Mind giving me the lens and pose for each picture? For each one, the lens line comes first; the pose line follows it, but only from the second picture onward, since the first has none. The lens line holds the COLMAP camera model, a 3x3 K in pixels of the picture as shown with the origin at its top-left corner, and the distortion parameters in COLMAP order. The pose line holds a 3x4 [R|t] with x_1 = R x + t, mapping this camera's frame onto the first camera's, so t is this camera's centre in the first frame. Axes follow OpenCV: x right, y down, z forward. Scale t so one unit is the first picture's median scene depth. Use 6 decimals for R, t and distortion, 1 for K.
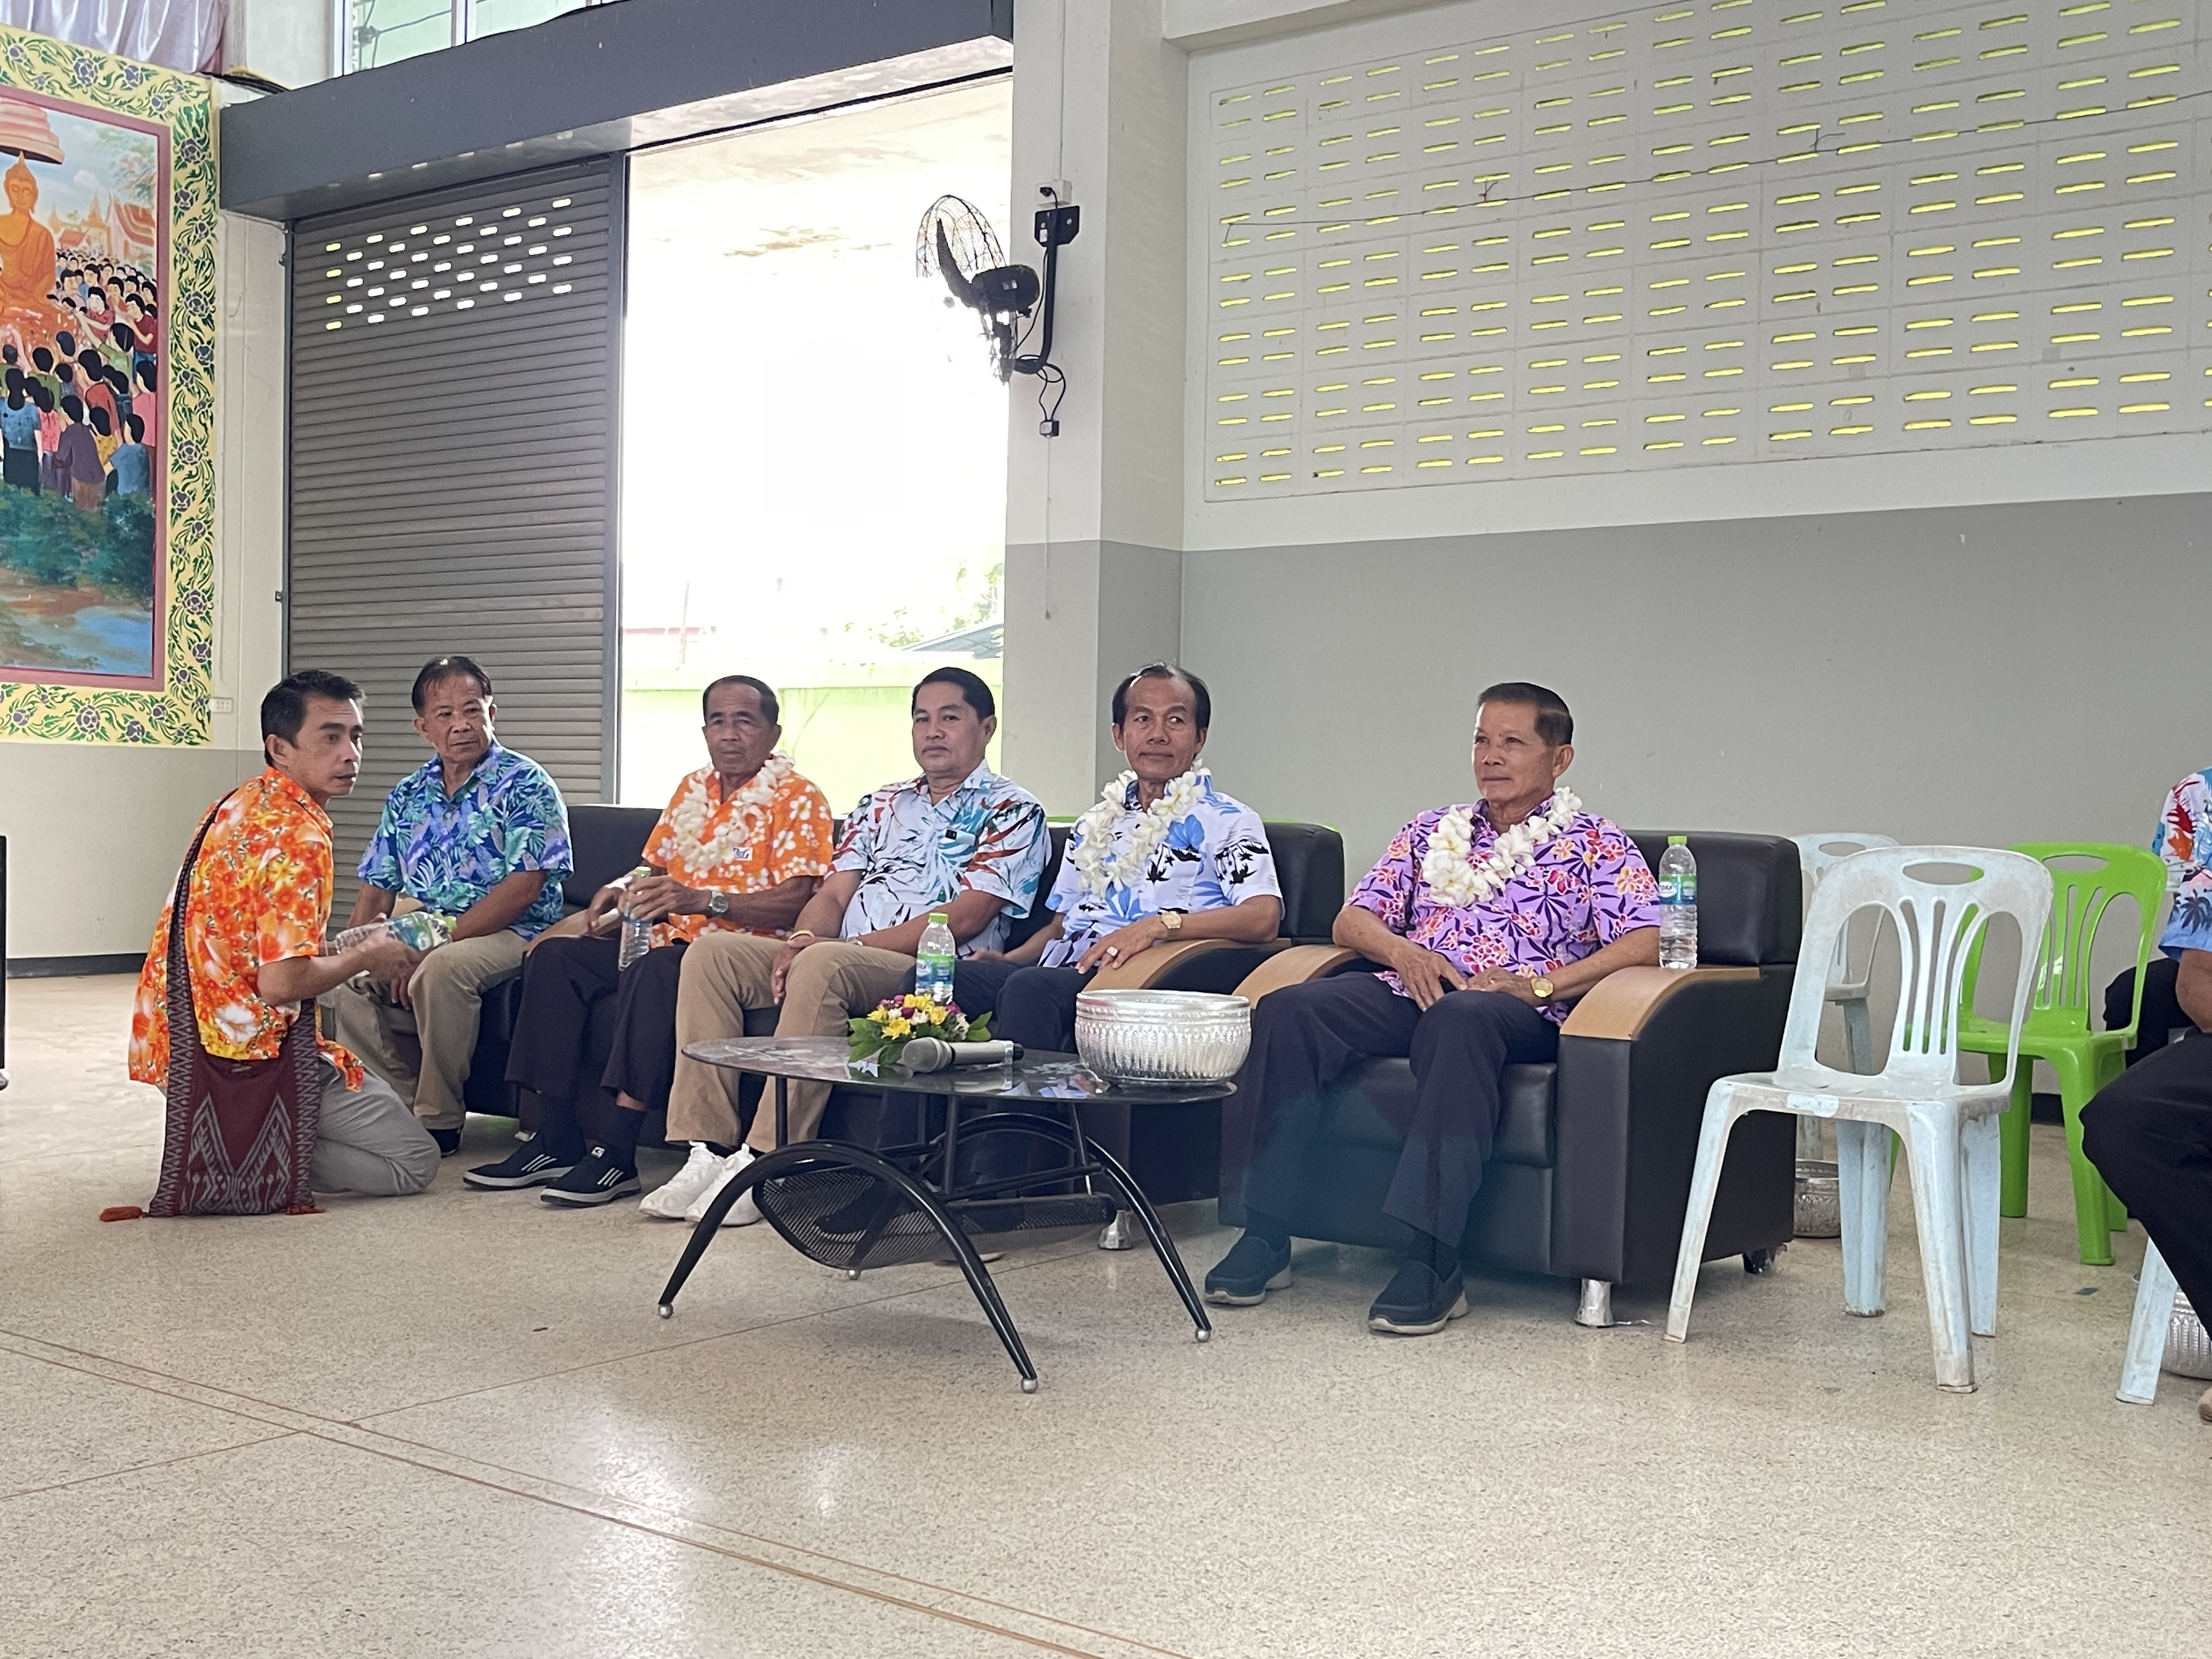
lens RADIAL K [[2416.9, 0, 1108.3], [0, 2416.9, 832.3], [0, 0, 1]] dist [0.008780, 0.000000]
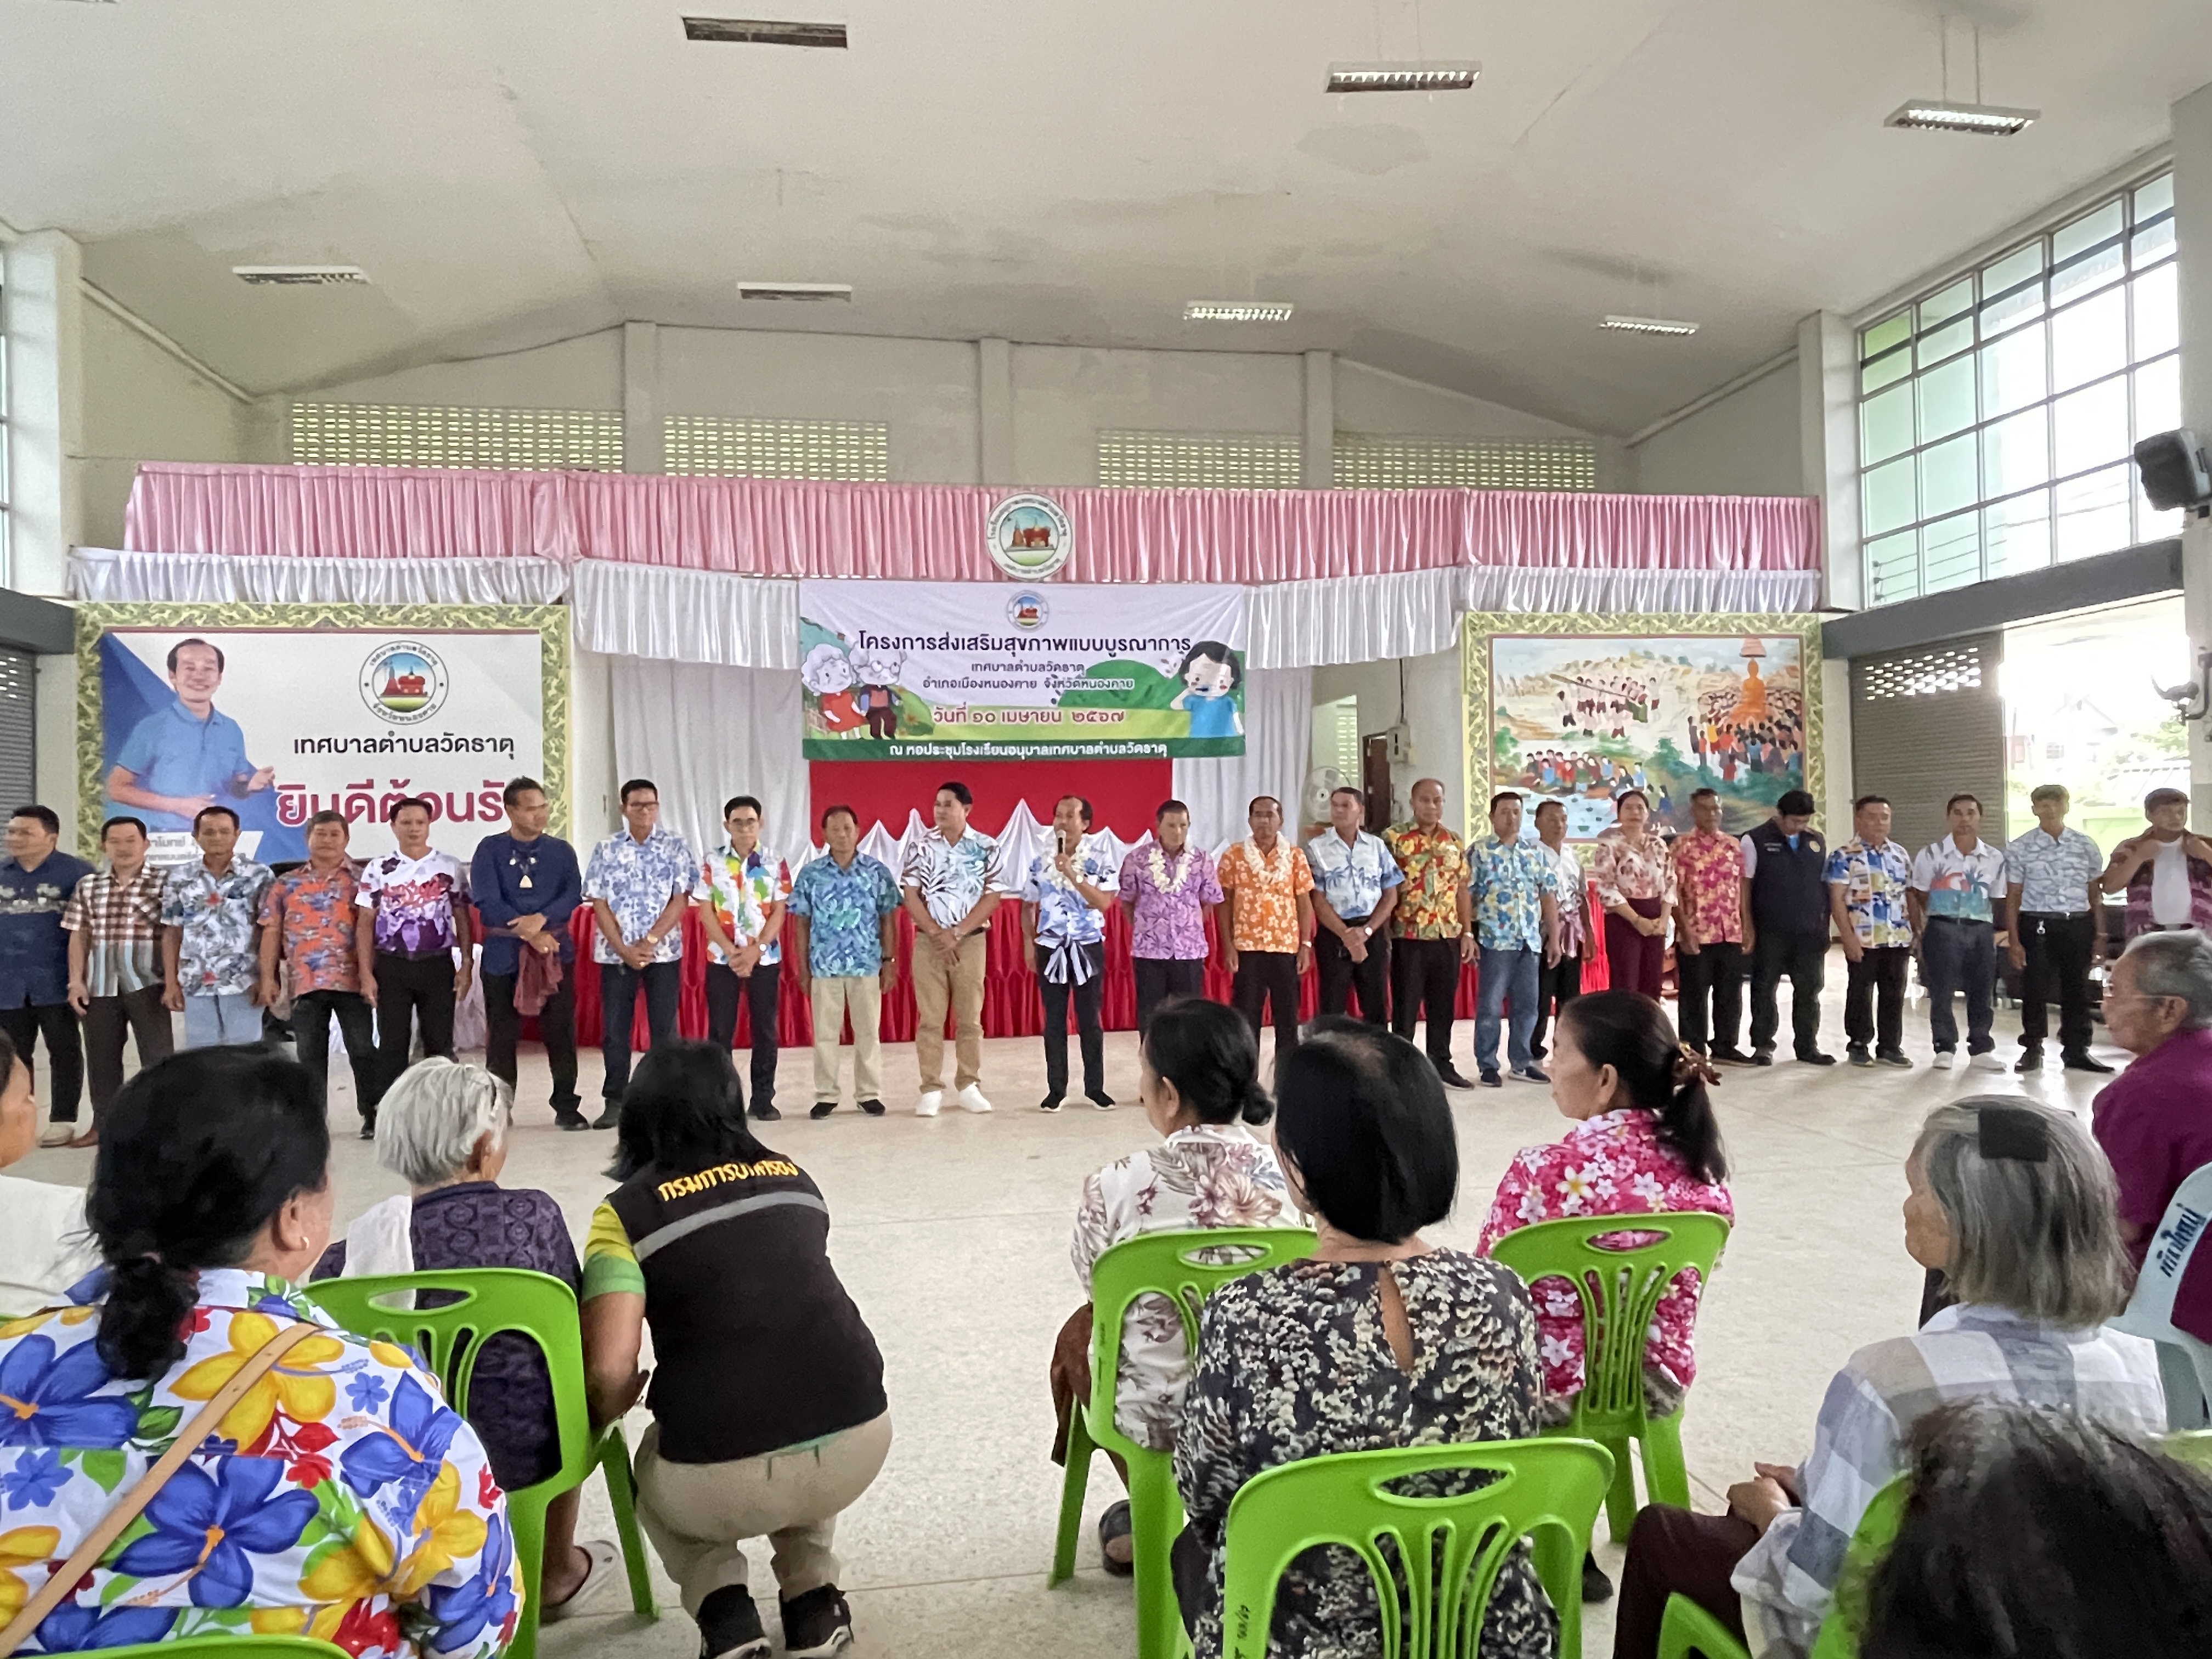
lens RADIAL K [[1326.8, 0, 1097.2], [0, 1326.8, 825.7], [0, 0, 1]] dist [-0.003369, 0.000784]
pose [[0.706324, -0.028389, -0.707319, 0.106895], [0.021536, 0.999595, -0.018614, -0.063932], [0.707561, -0.002086, 0.706649, -0.644765]]
